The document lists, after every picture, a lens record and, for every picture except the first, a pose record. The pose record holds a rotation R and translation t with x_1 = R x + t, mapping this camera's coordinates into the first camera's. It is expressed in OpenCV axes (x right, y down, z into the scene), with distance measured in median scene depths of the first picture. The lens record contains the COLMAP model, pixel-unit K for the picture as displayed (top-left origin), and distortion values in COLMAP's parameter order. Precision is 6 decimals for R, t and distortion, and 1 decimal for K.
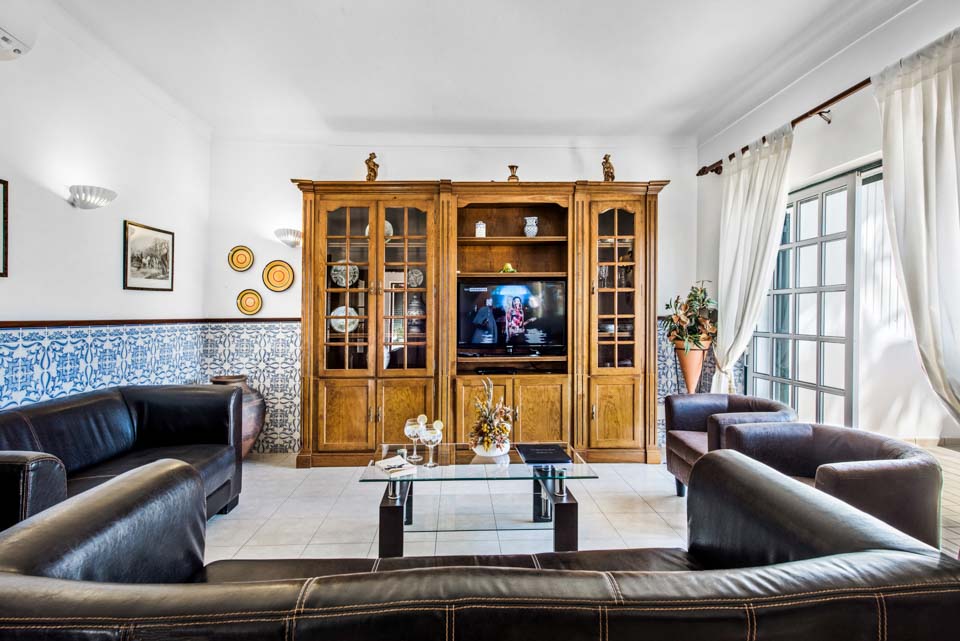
lens RADIAL K [[495.6, 0, 476.8], [0, 495.6, 316.9], [0, 0, 1]] dist [0.006832, 0.001284]
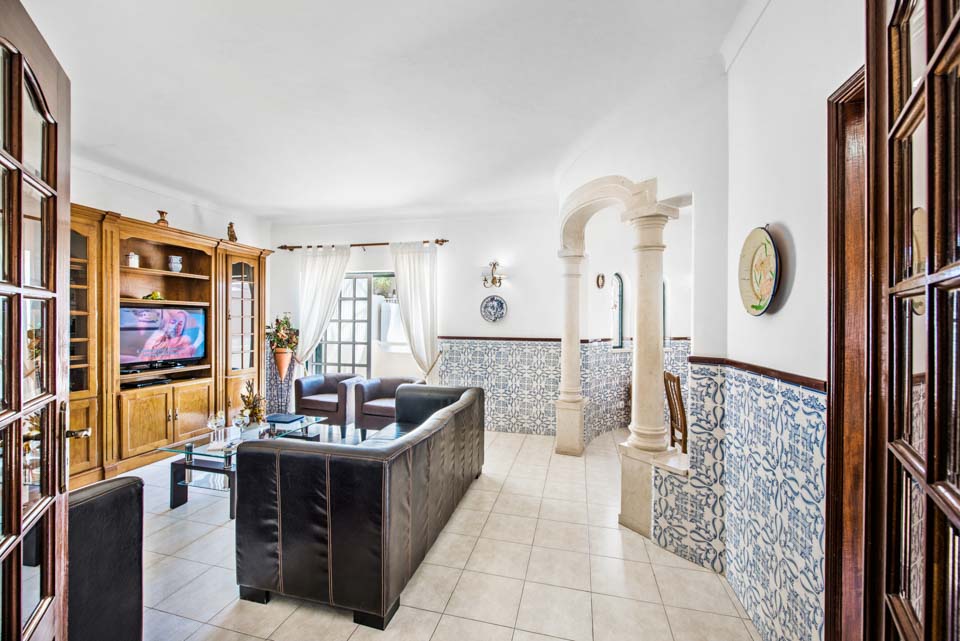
lens RADIAL K [[377.8, 0, 478.0], [0, 377.8, 323.2], [0, 0, 1]] dist [0.000334, 0.000012]
pose [[0.261117, 0.003502, 0.965301, -0.639512], [-0.003561, 0.999990, -0.002665, -0.034518], [-0.965301, -0.002742, 0.261126, 0.017738]]
